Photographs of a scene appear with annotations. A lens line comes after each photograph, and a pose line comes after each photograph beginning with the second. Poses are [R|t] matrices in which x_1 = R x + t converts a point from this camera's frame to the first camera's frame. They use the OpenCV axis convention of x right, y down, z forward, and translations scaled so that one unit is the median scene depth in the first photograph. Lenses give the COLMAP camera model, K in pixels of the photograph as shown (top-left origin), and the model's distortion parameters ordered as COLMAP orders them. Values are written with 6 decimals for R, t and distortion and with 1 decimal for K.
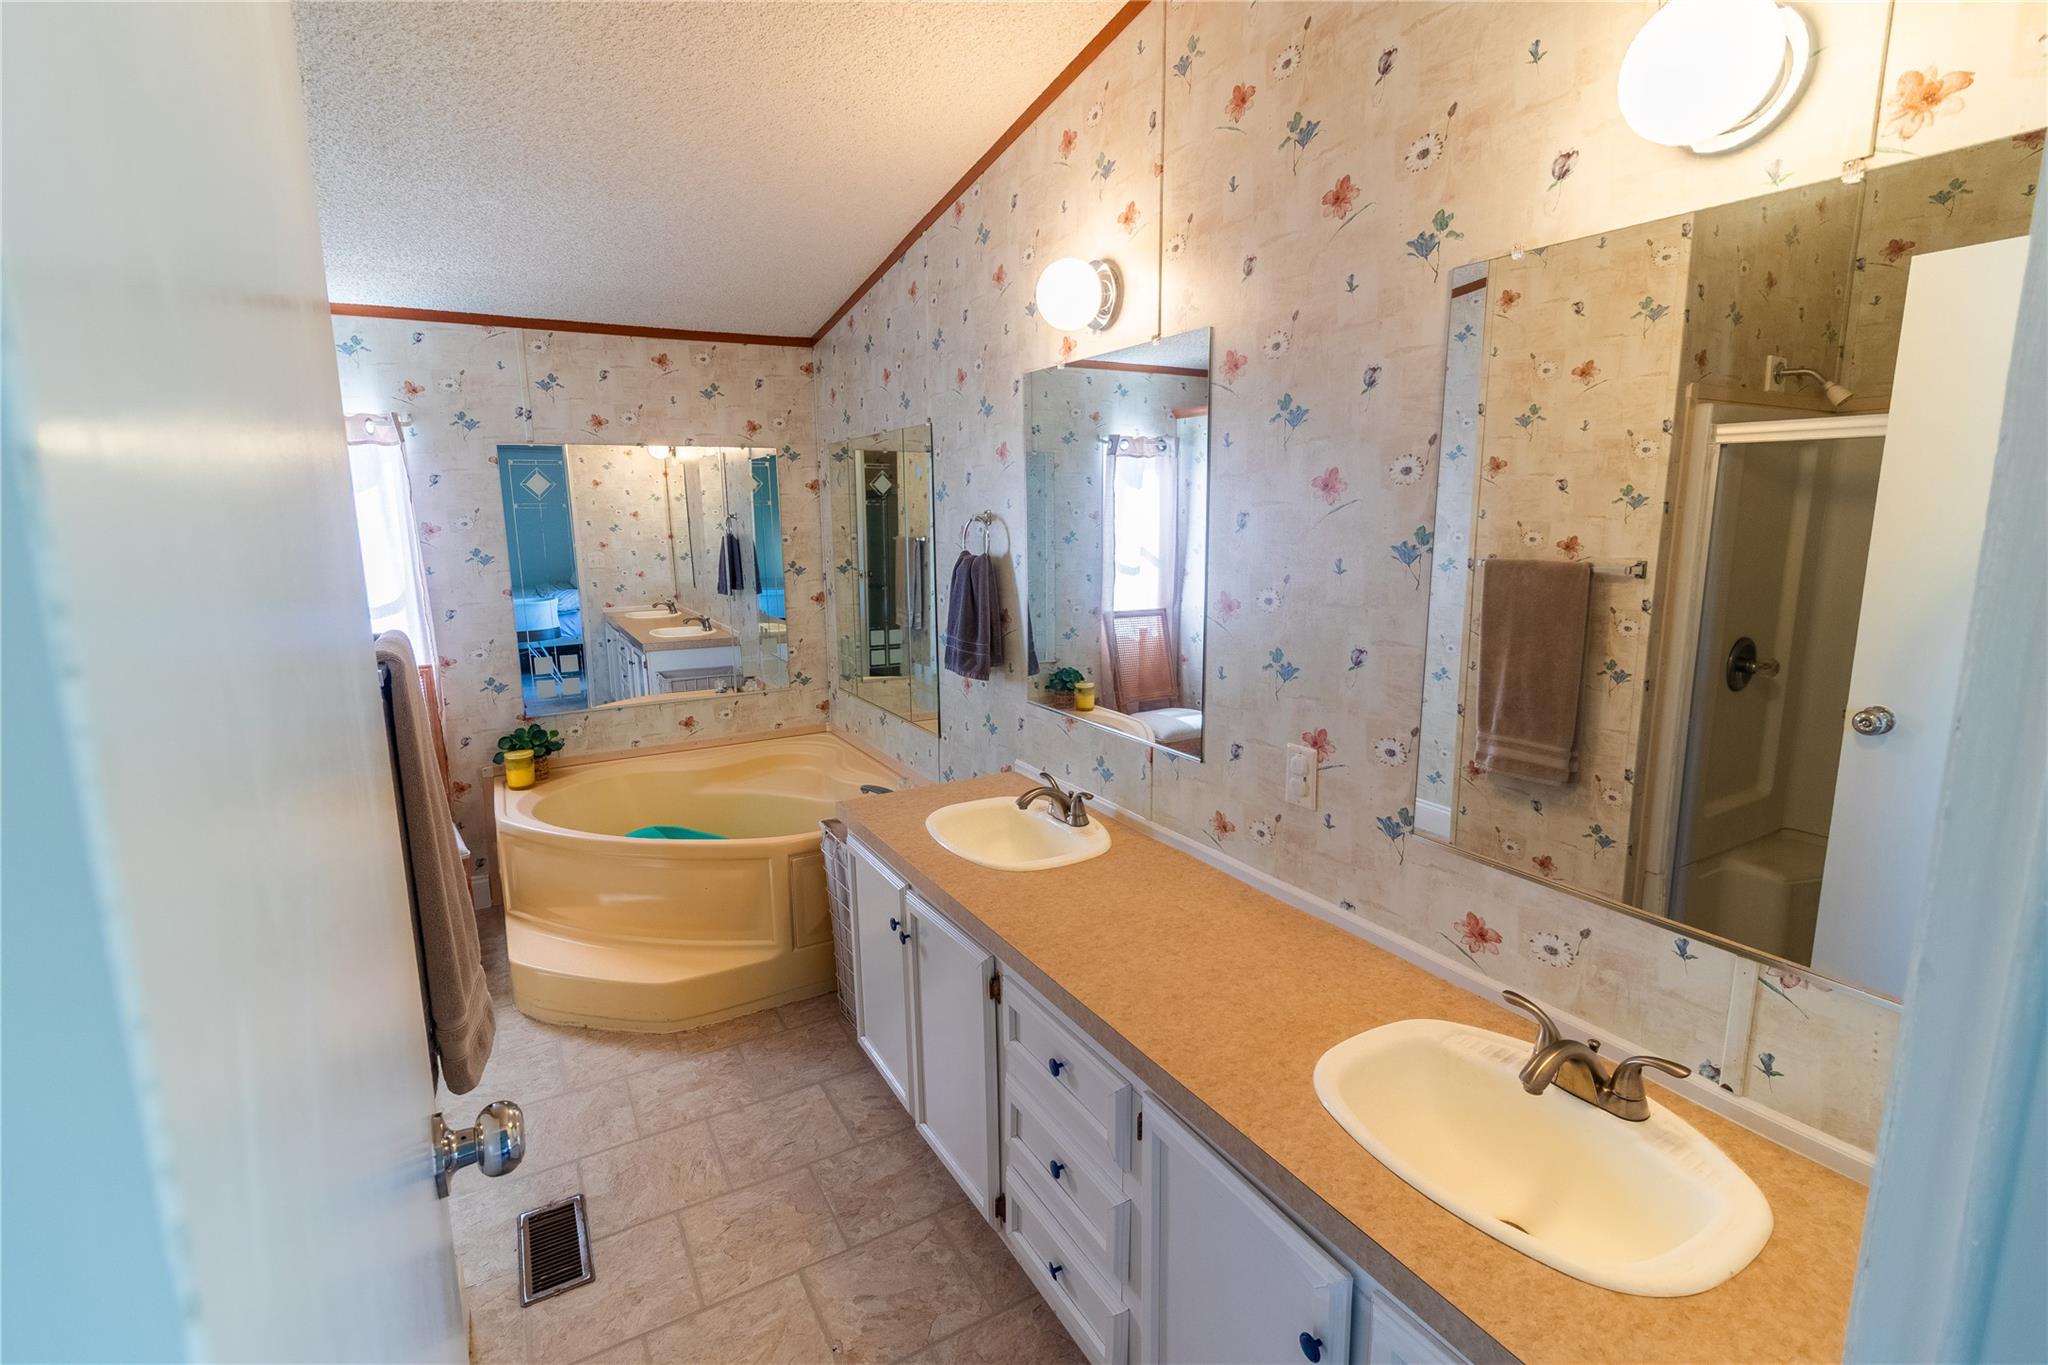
lens RADIAL K [[936.9, 0, 1024.6], [0, 936.9, 680.2], [0, 0, 1]] dist [-0.001919, 0.001783]
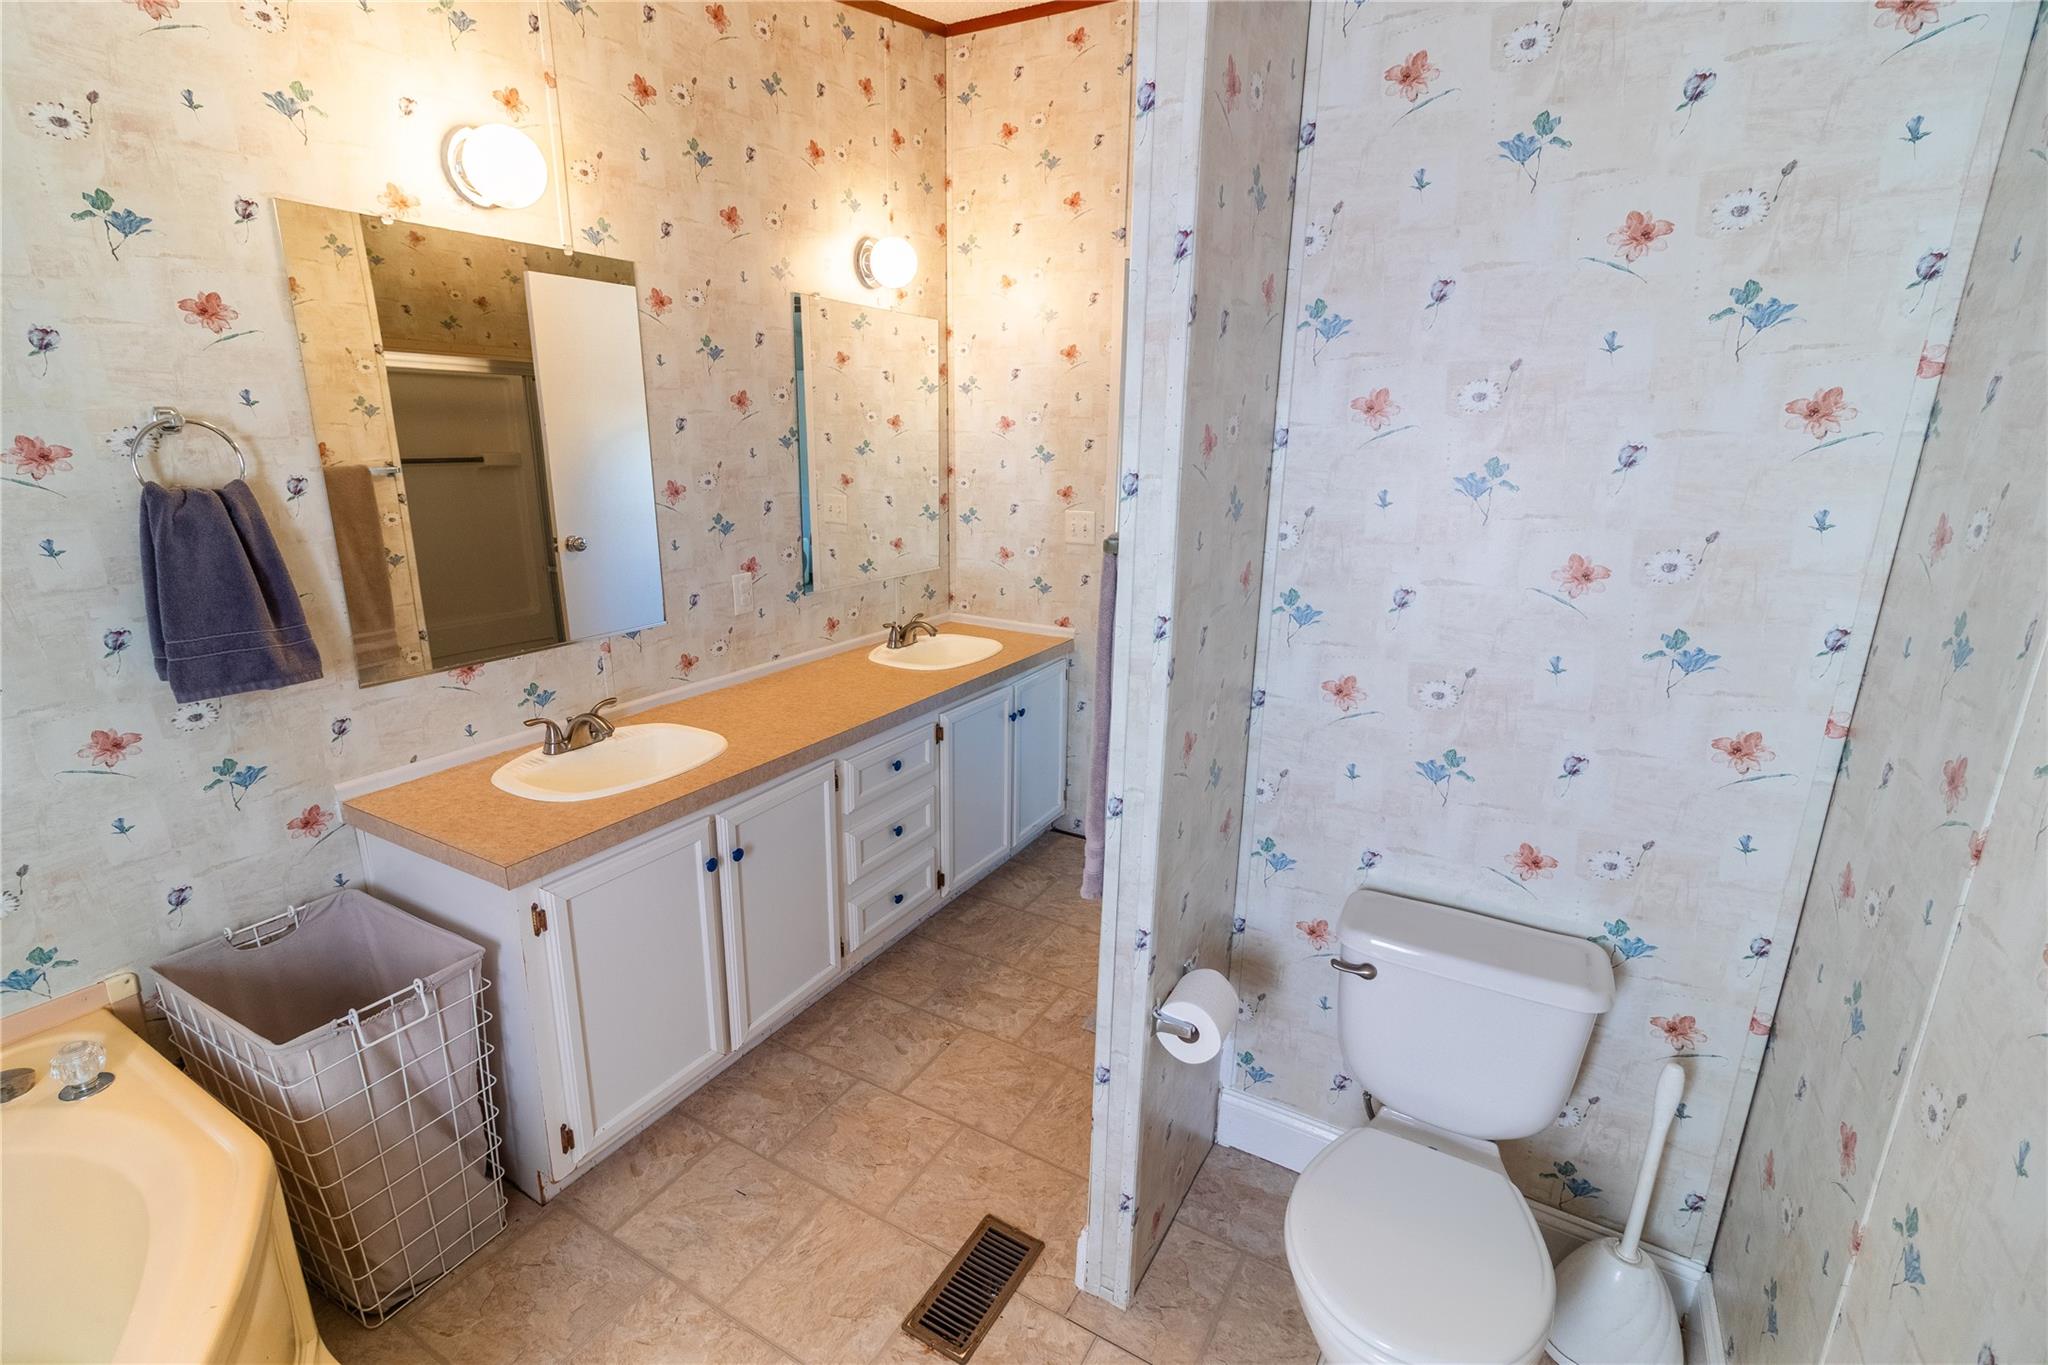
lens RADIAL K [[936.9, 0, 1018.3], [0, 936.9, 683.2], [0, 0, 1]] dist [-0.001919, 0.001783]
pose [[-0.500265, -0.226839, 0.835631, -0.775227], [0.150075, 0.927753, 0.341691, -0.135980], [-0.852768, 0.296343, -0.430079, 0.816461]]
